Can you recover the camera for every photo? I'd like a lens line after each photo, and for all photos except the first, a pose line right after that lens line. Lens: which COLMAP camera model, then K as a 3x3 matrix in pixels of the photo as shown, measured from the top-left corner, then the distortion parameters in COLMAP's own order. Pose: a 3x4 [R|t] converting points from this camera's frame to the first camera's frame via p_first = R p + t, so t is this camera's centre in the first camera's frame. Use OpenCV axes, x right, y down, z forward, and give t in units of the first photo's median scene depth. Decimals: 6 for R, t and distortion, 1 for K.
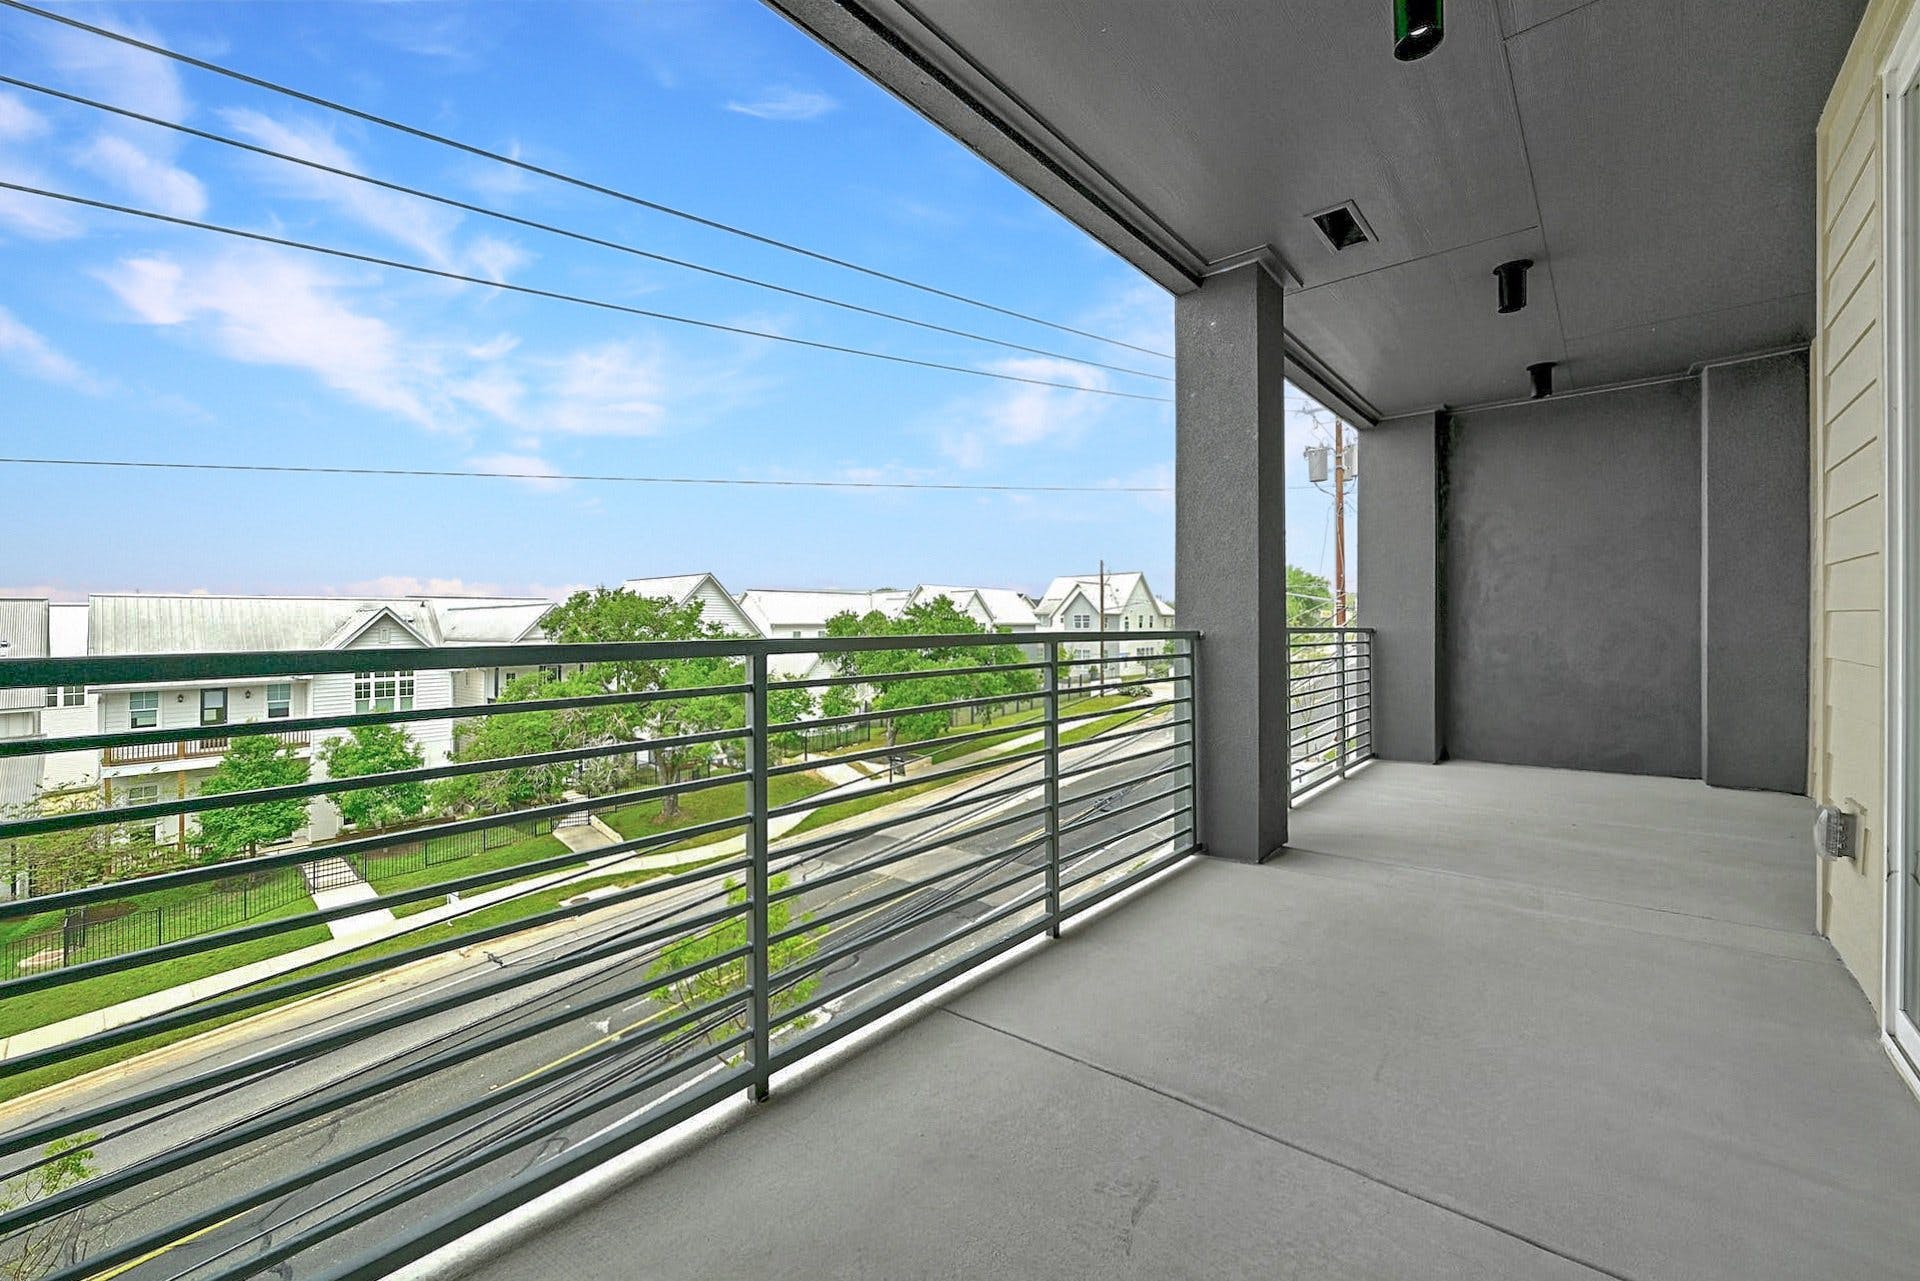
lens RADIAL K [[761.0, 0, 958.9], [0, 761.0, 638.6], [0, 0, 1]] dist [0.000695, 0.002817]
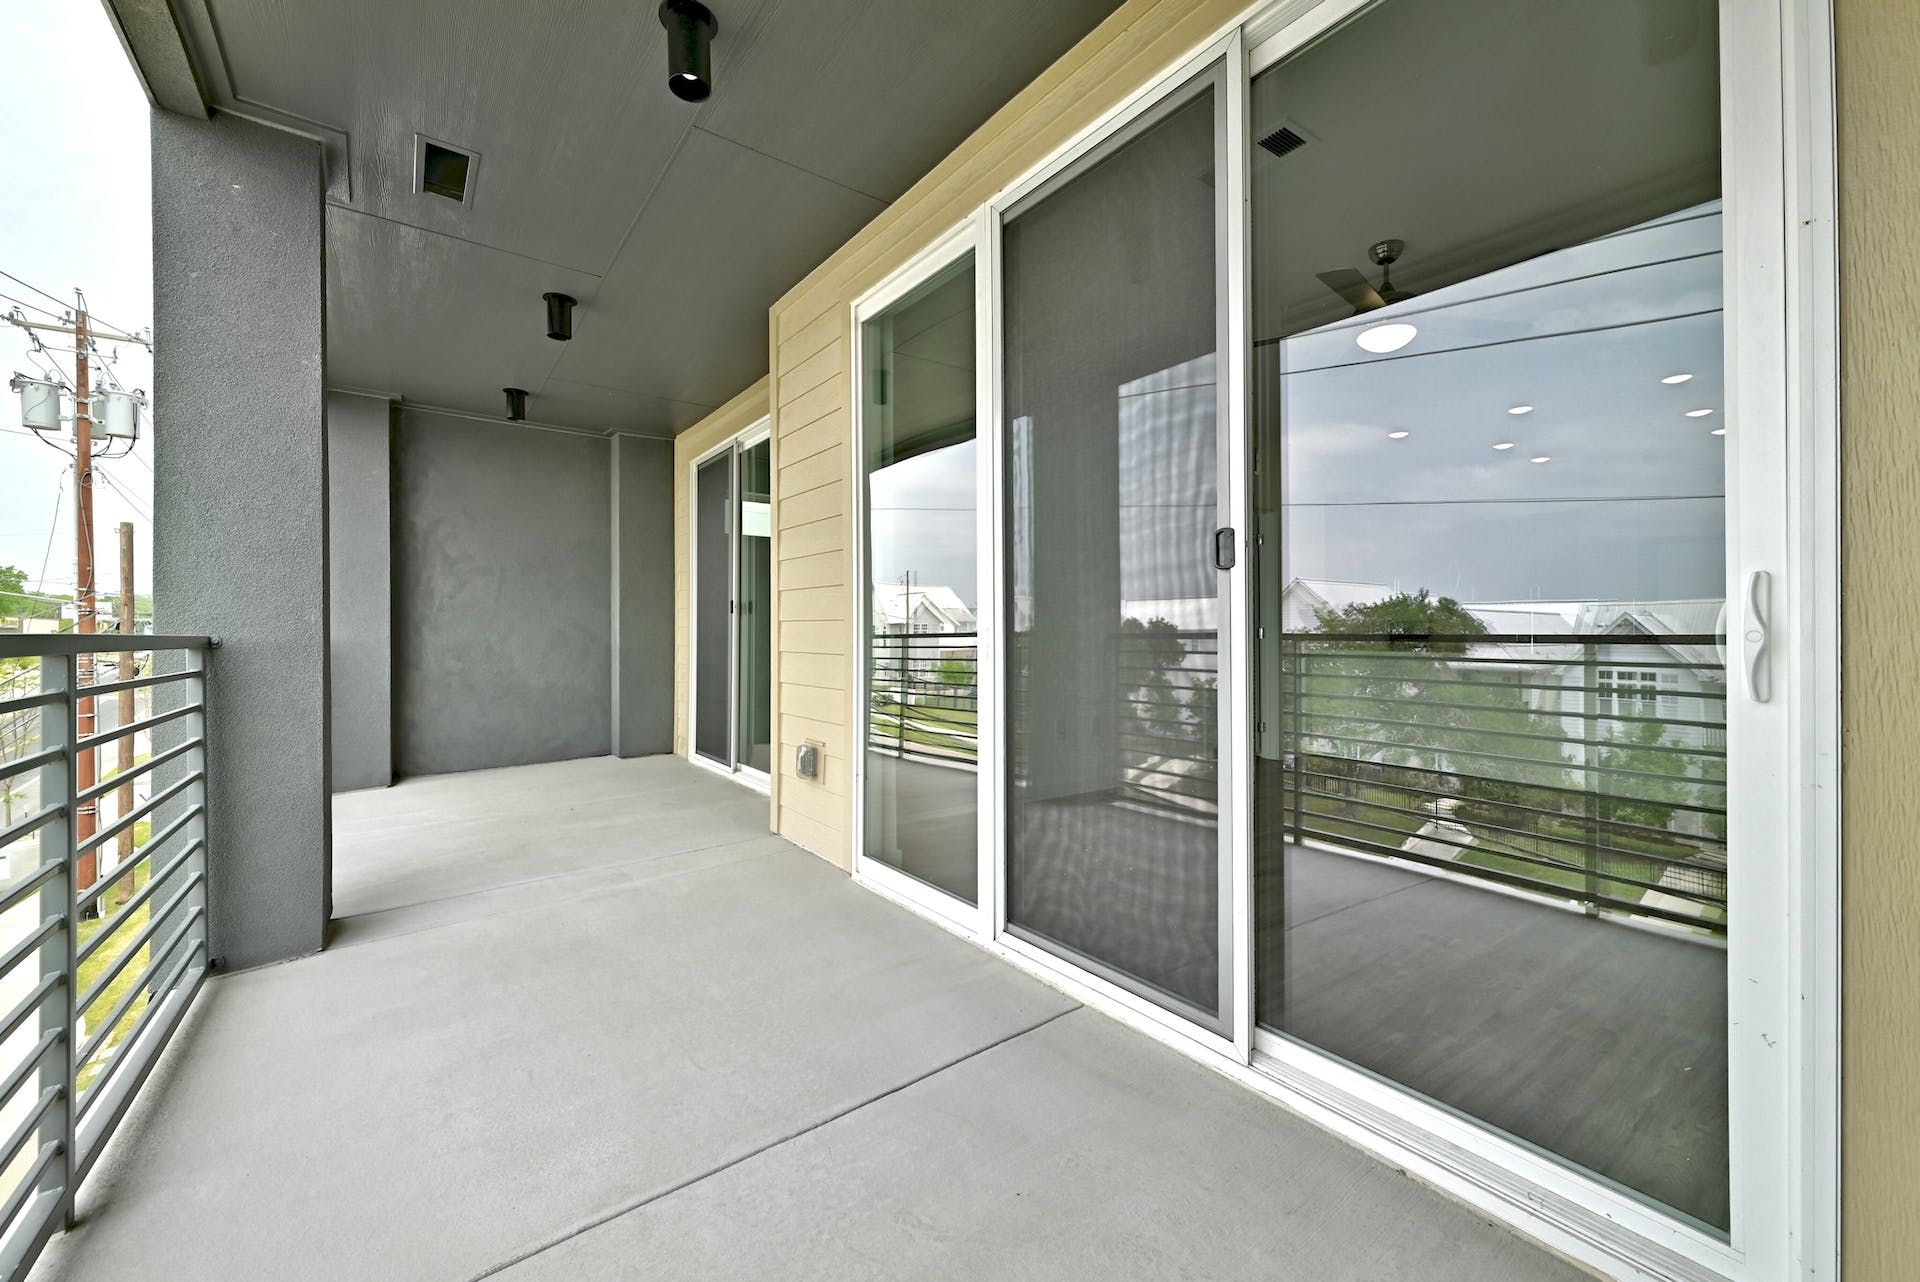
lens RADIAL K [[761.0, 0, 963.3], [0, 761.0, 629.0], [0, 0, 1]] dist [0.000695, 0.002817]
pose [[0.198080, 0.009191, 0.980143, -0.159093], [0.019791, 0.999715, -0.013374, 0.003955], [-0.979986, 0.022047, 0.197841, 0.178730]]
